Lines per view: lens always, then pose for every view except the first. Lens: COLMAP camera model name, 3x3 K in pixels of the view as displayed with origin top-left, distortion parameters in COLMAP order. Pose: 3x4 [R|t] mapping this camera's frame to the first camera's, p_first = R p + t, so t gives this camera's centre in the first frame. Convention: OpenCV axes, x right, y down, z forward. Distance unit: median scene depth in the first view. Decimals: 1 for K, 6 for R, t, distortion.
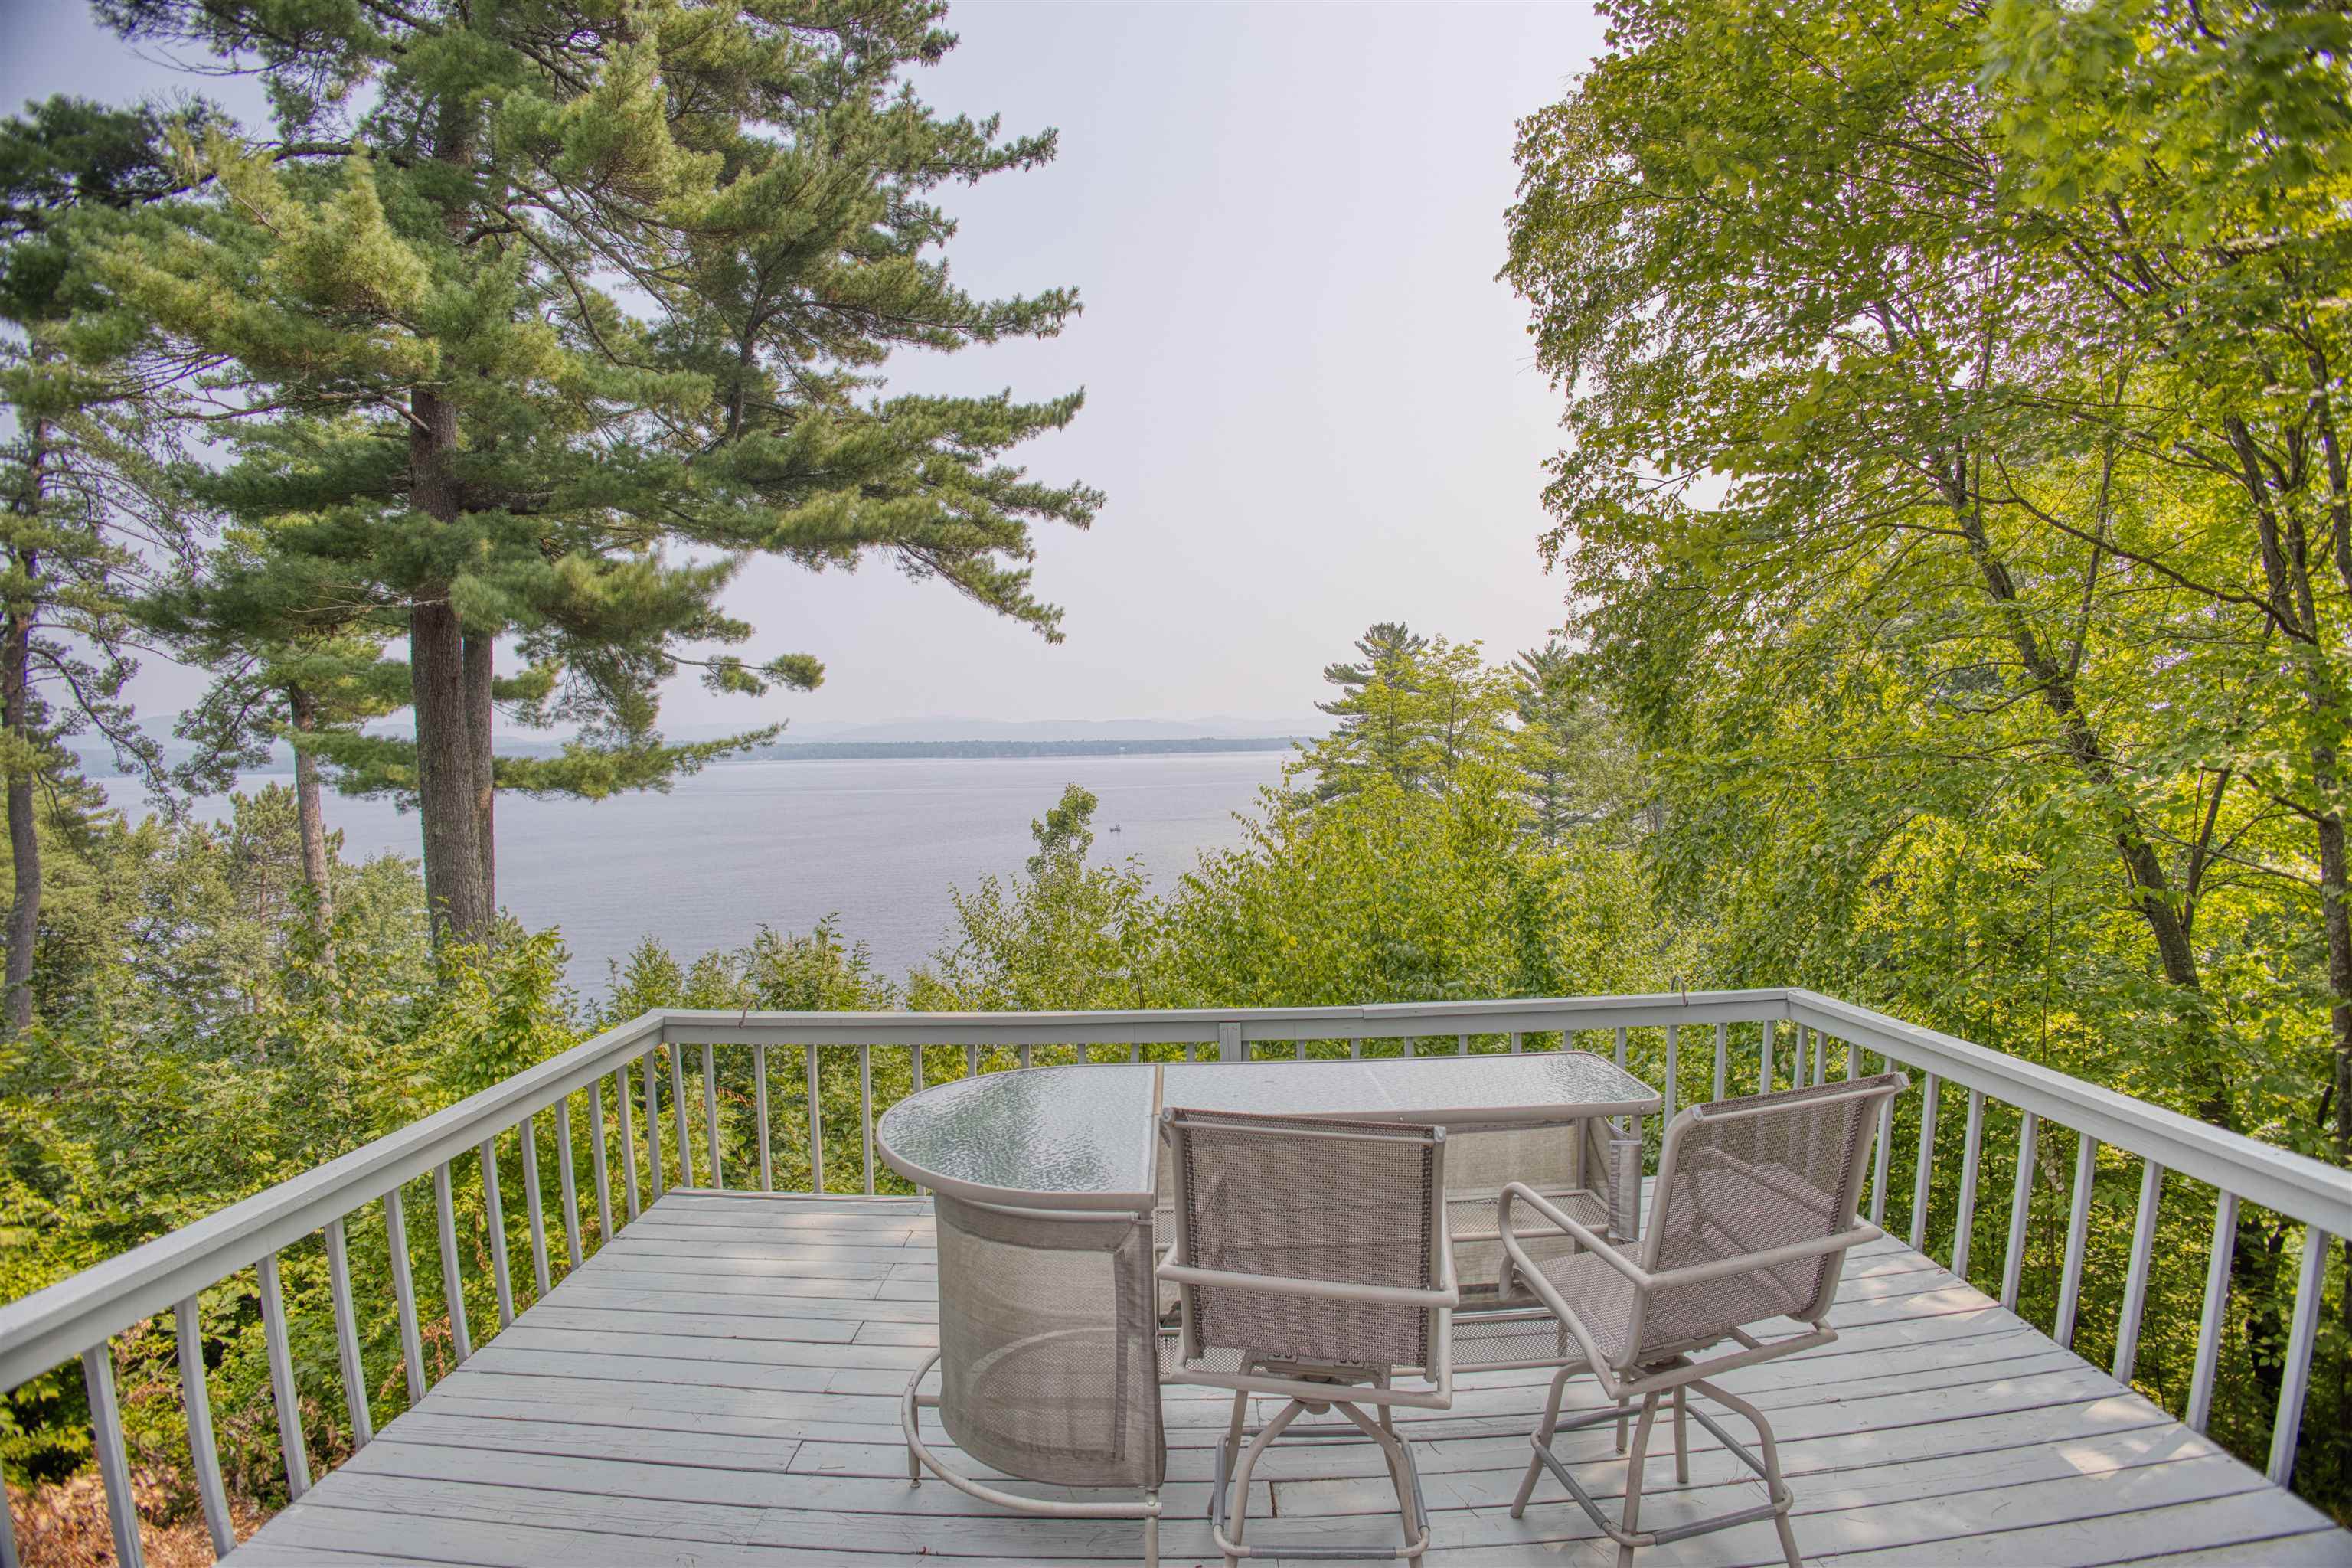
lens RADIAL K [[1076.9, 0, 1174.0], [0, 1076.9, 786.9], [0, 0, 1]] dist [-0.148713, 0.033522]
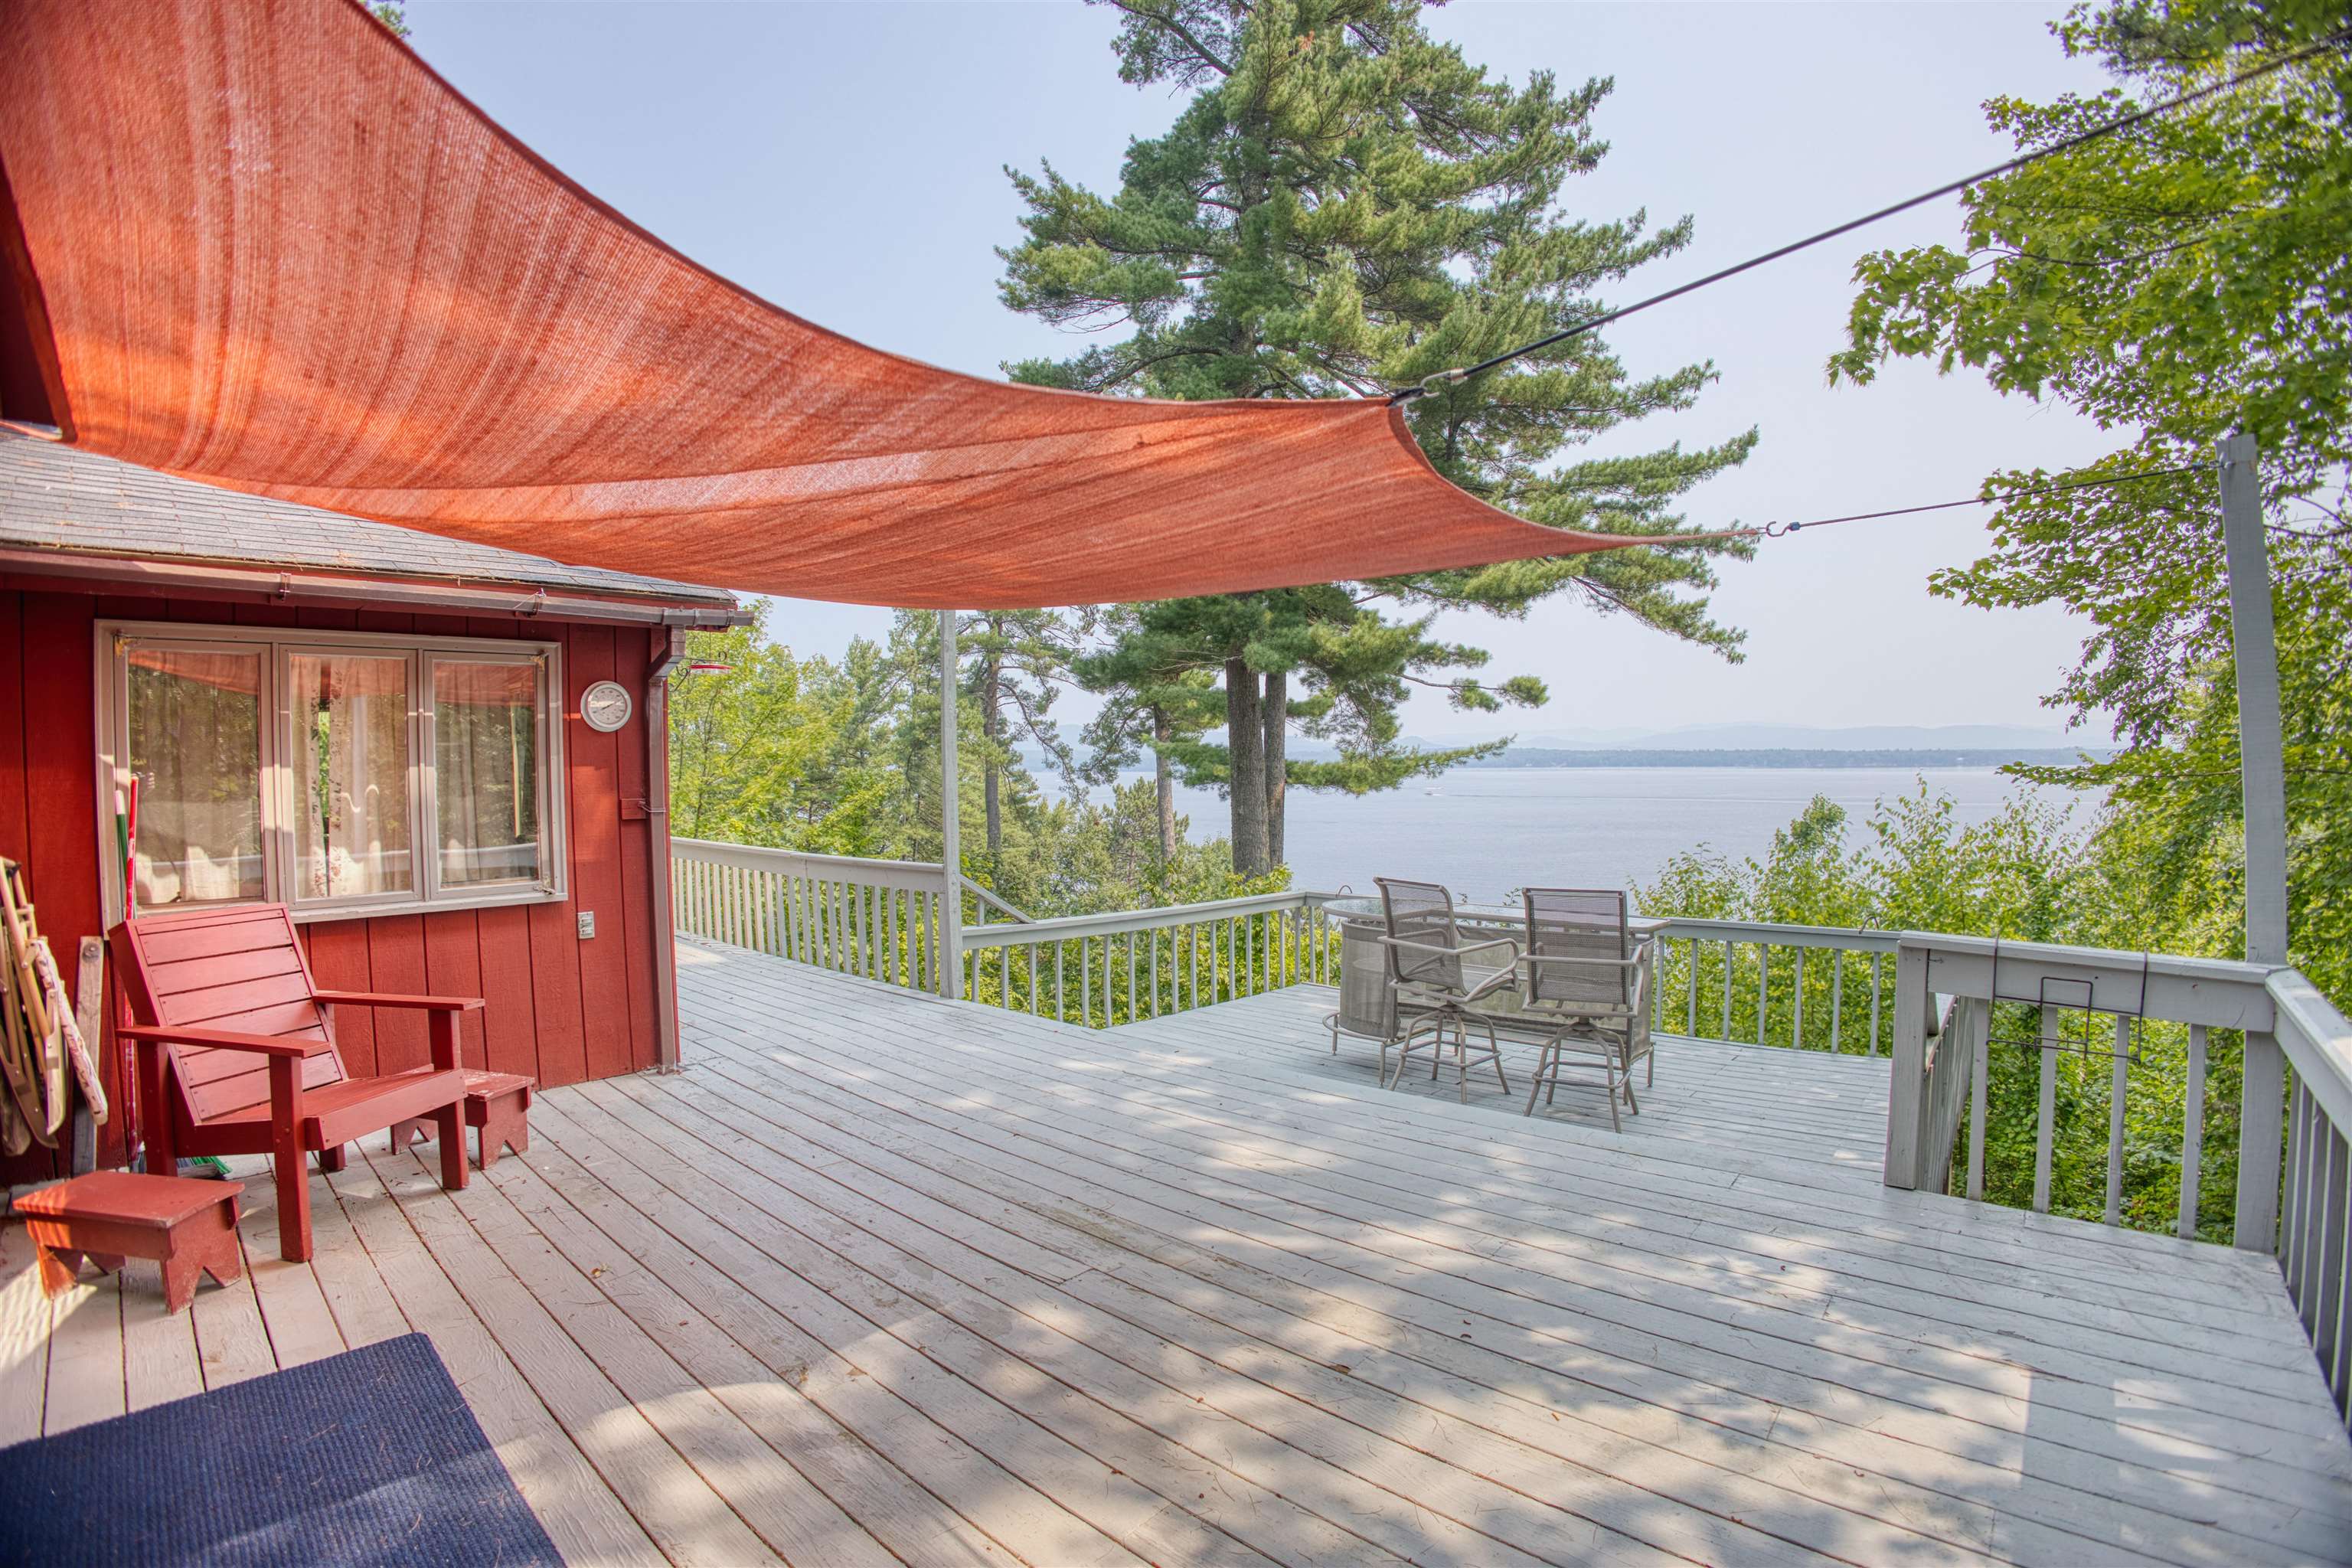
lens RADIAL K [[1076.9, 0, 1174.0], [0, 1076.9, 786.9], [0, 0, 1]] dist [-0.148713, 0.033522]
pose [[0.750193, 0.023609, -0.660798, 0.152632], [-0.028253, 0.999594, 0.003639, 0.003936], [0.660615, 0.015939, 0.750555, -0.159509]]
